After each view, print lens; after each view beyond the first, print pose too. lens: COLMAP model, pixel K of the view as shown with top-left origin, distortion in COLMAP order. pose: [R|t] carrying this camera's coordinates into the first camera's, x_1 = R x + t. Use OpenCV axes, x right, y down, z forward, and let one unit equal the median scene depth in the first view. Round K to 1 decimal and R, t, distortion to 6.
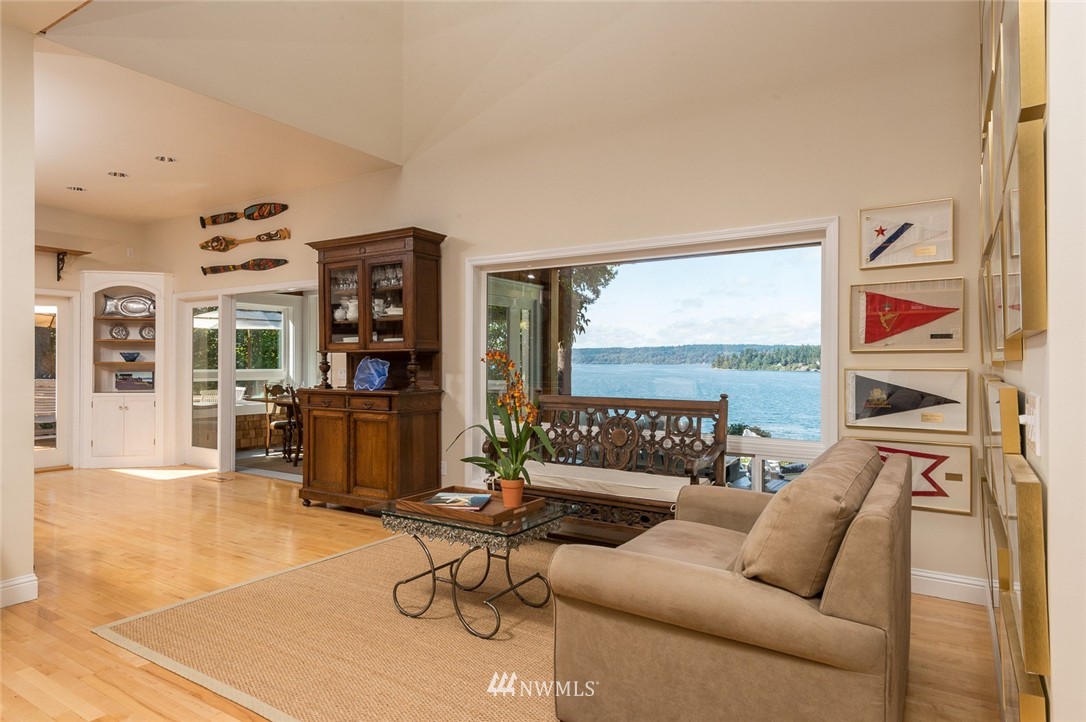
lens RADIAL K [[643.5, 0, 543.0], [0, 643.5, 361.0], [0, 0, 1]] dist [0.000876, 0.000091]
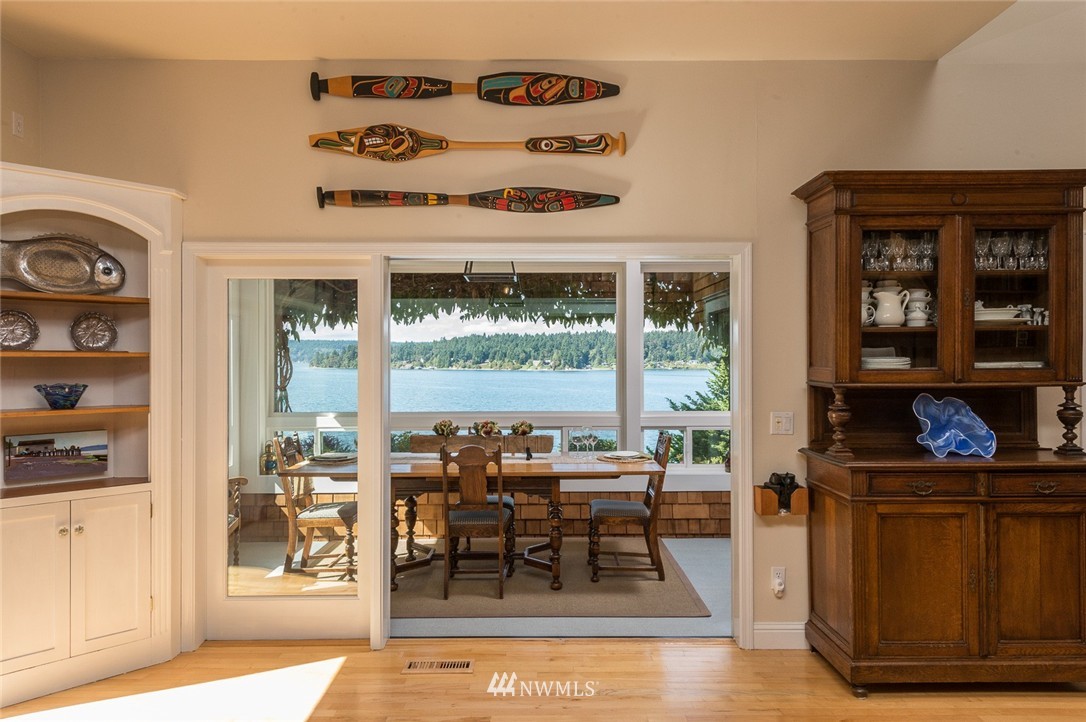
lens RADIAL K [[721.1, 0, 543.0], [0, 721.1, 361.0], [0, 0, 1]] dist [0.001622, 0.001550]
pose [[0.838890, -0.005222, 0.544275, -0.714623], [0.003474, 0.999985, 0.004240, -0.031784], [-0.544289, -0.001666, 0.838896, 0.537955]]
